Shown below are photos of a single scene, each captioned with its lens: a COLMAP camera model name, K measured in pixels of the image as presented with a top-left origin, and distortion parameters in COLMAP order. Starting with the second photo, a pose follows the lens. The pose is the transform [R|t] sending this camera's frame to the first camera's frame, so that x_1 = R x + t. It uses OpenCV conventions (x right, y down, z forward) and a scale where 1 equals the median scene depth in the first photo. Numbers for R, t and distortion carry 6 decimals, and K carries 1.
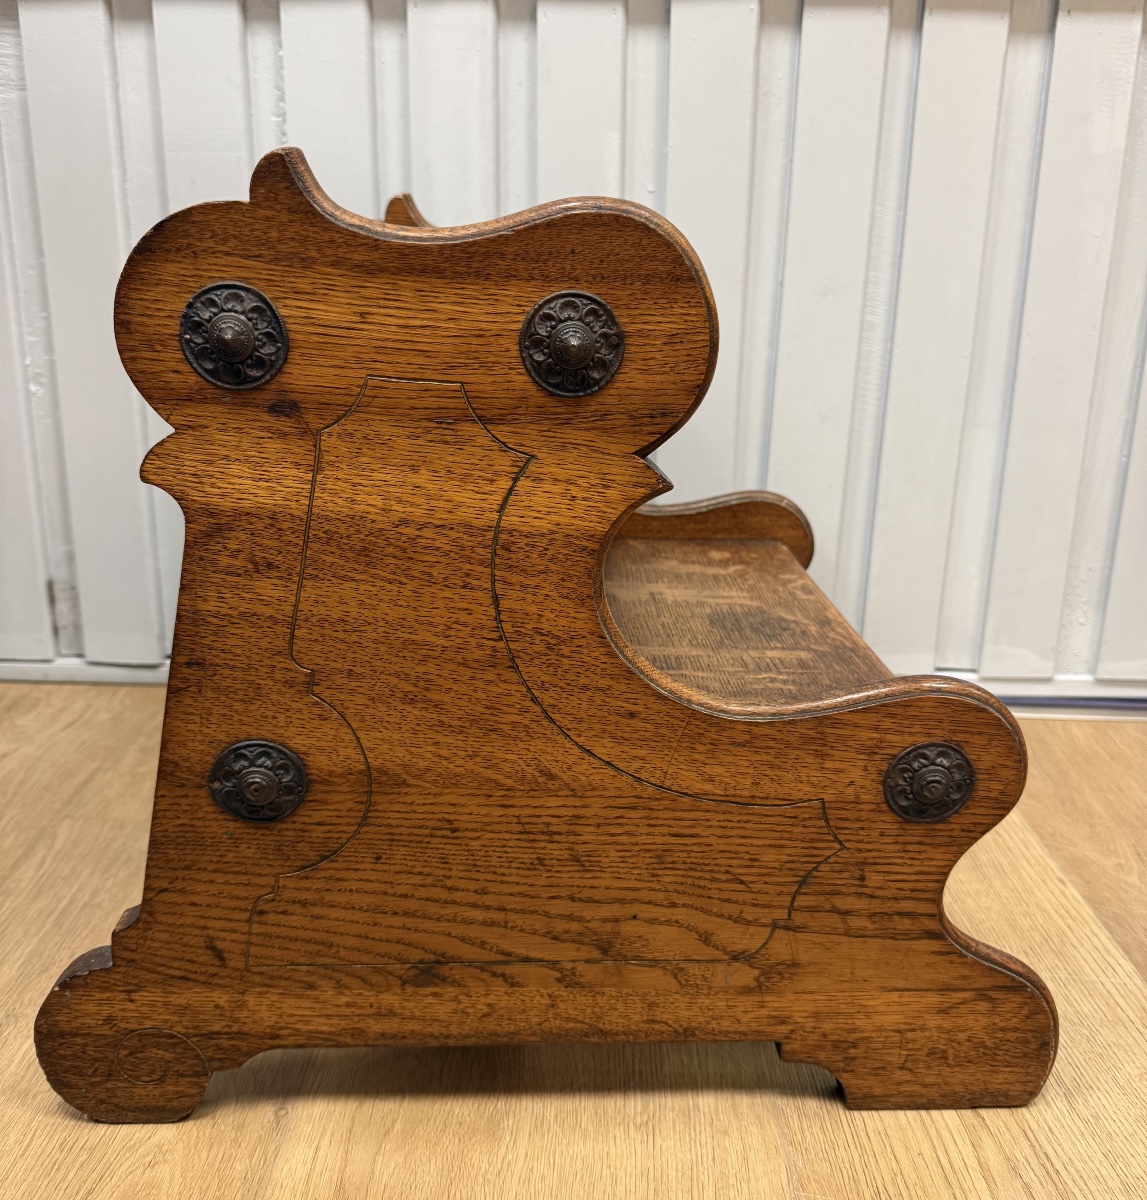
lens RADIAL K [[1053.8, 0, 569.1], [0, 1053.8, 594.1], [0, 0, 1]] dist [-0.001953, -0.018301]
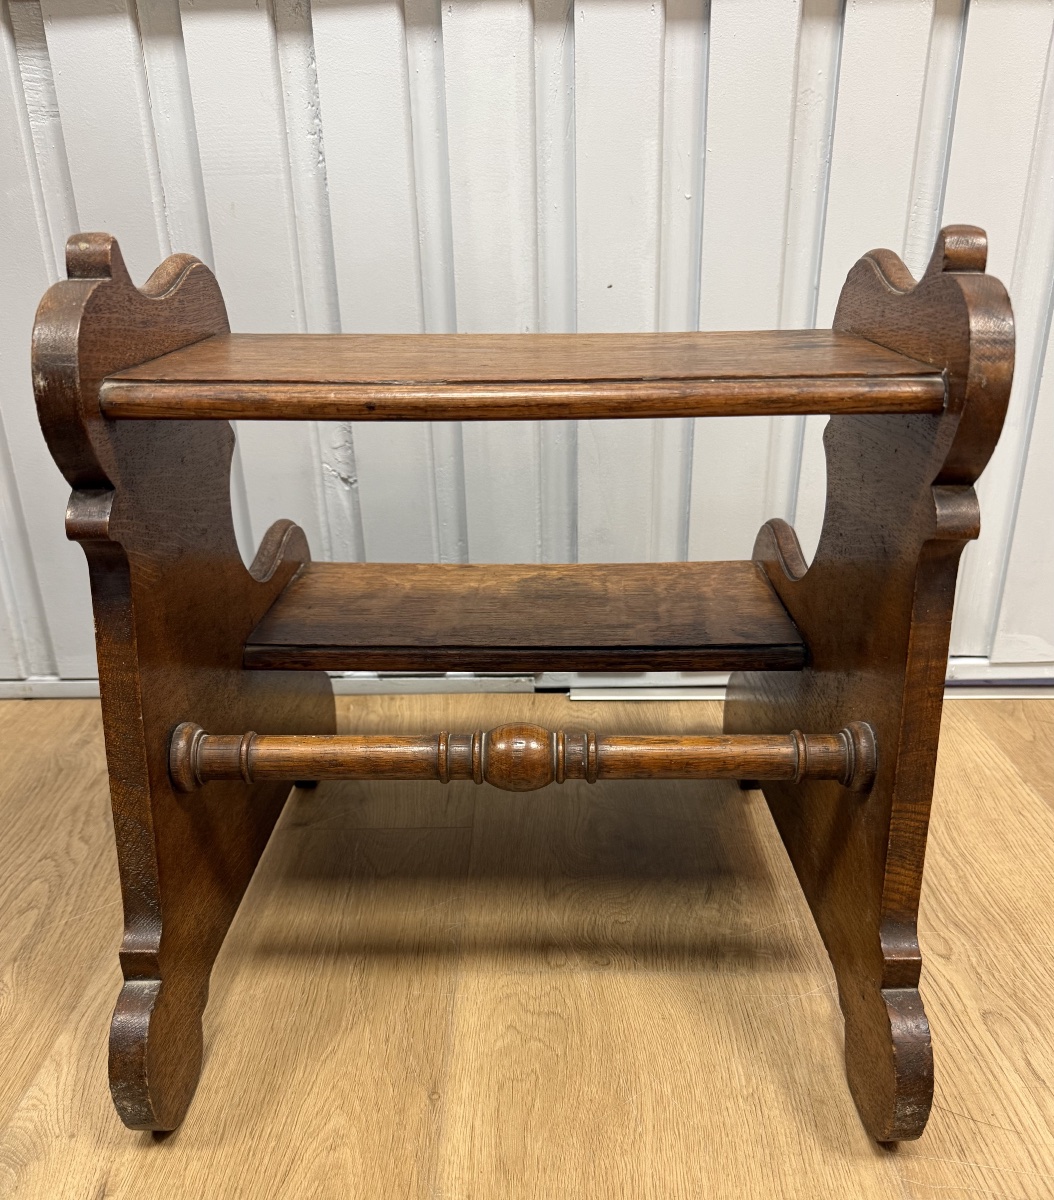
lens RADIAL K [[984.9, 0, 546.2], [0, 984.9, 717.5], [0, 0, 1]] dist [0.001839, -0.020672]
pose [[0.999339, -0.035154, -0.009257, -0.068971], [0.036142, 0.988144, 0.149216, -0.040026], [0.003902, -0.149452, 0.988761, -0.001339]]
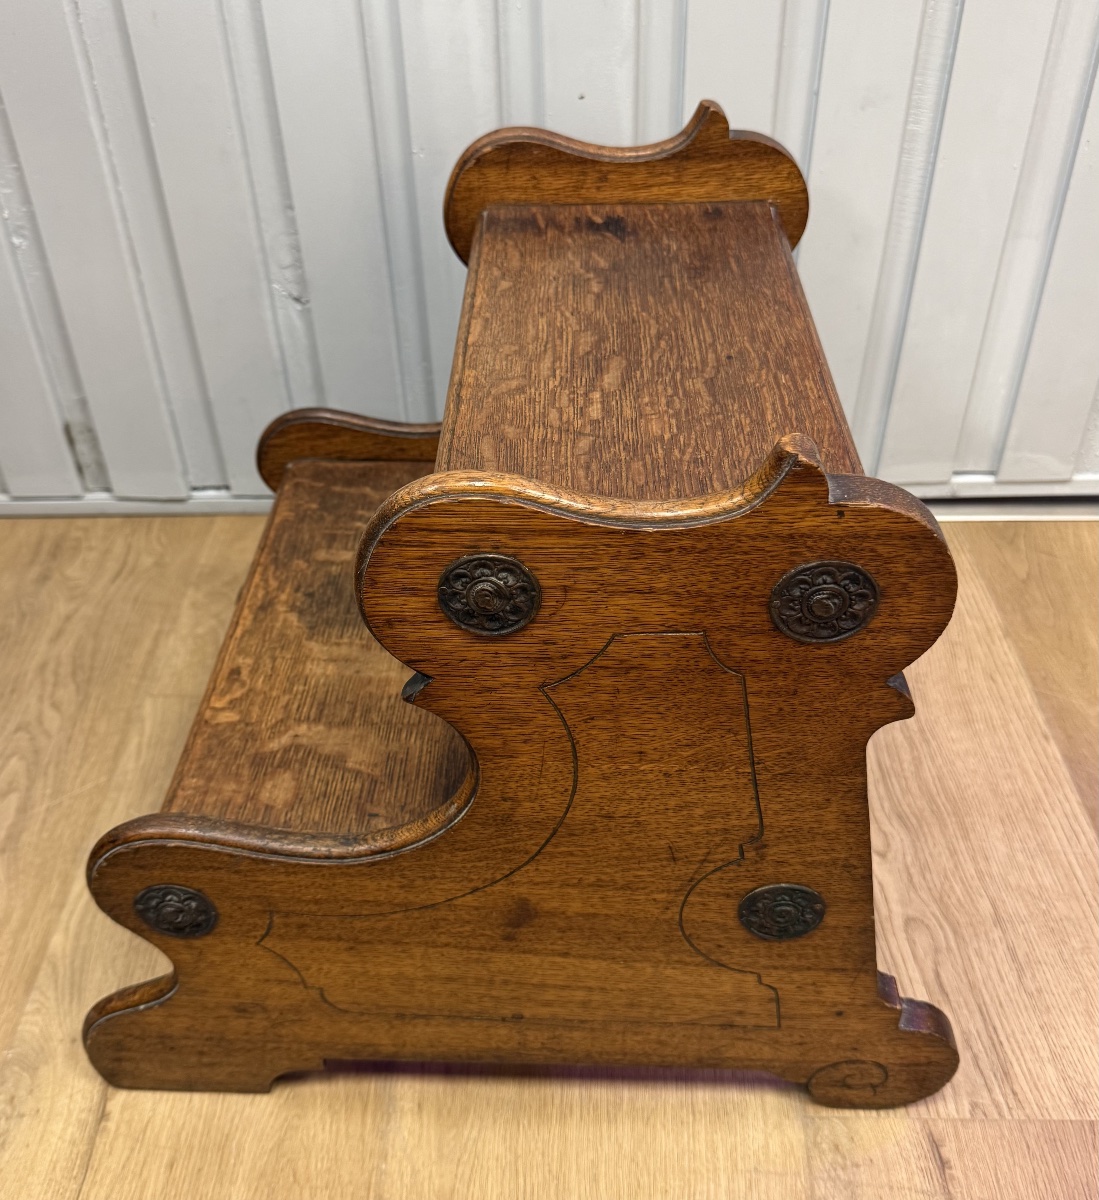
lens RADIAL K [[1093.8, 0, 524.9], [0, 1093.8, 644.3], [0, 0, 1]] dist [-0.003159, -0.015465]
pose [[0.998617, -0.031156, -0.042355, -0.022590], [0.044249, 0.933103, 0.356877, -0.209989], [0.028403, -0.358257, 0.933191, -0.044617]]
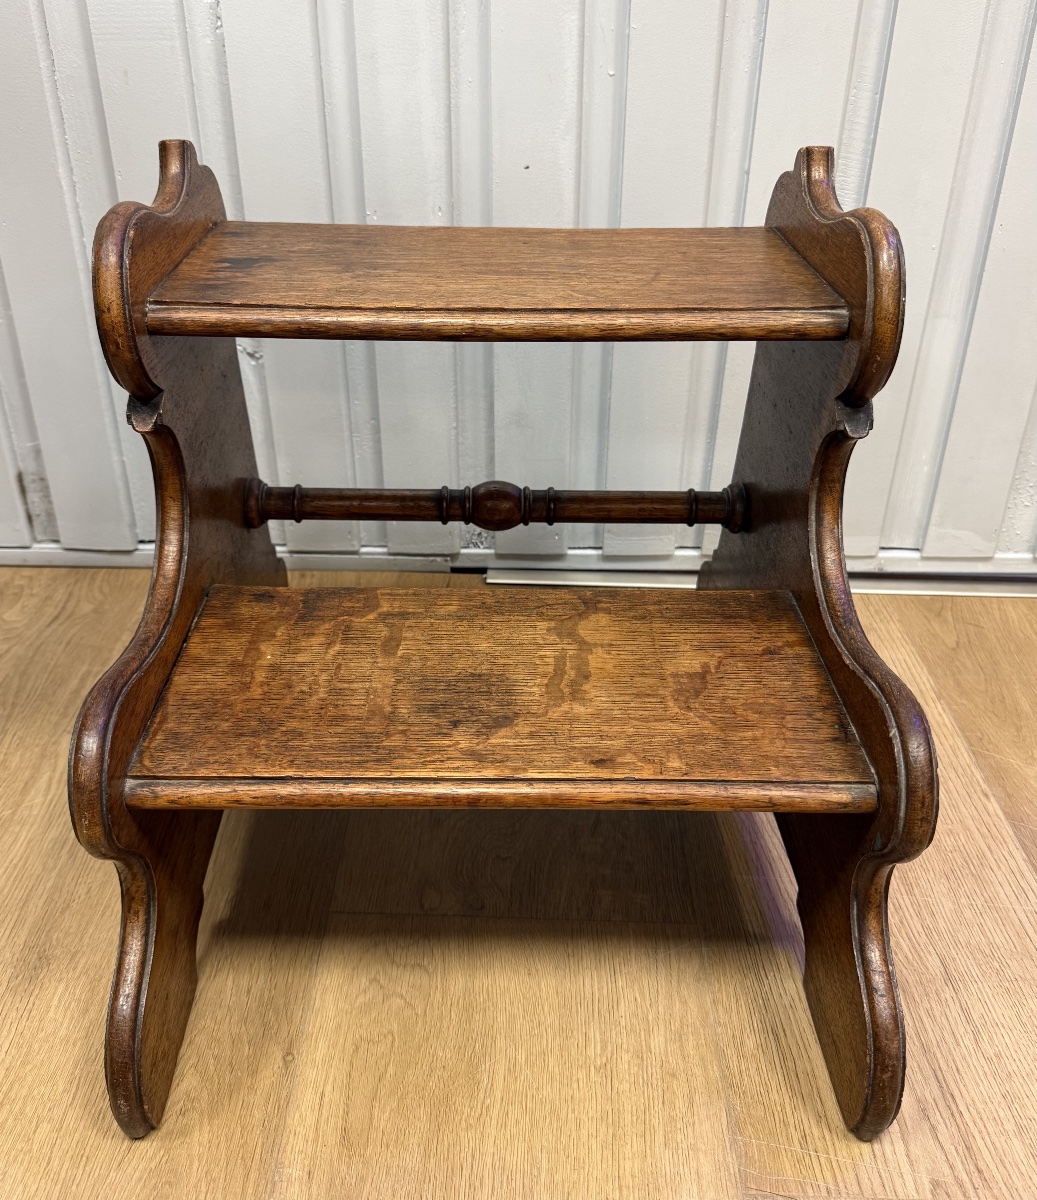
lens RADIAL K [[1021.4, 0, 499.4], [0, 1021.4, 595.9], [0, 0, 1]] dist [-0.005351, -0.009688]
pose [[0.999840, -0.007055, -0.016461, -0.010998], [0.010451, 0.976263, 0.216335, -0.132136], [0.014544, -0.216472, 0.976180, 0.010430]]
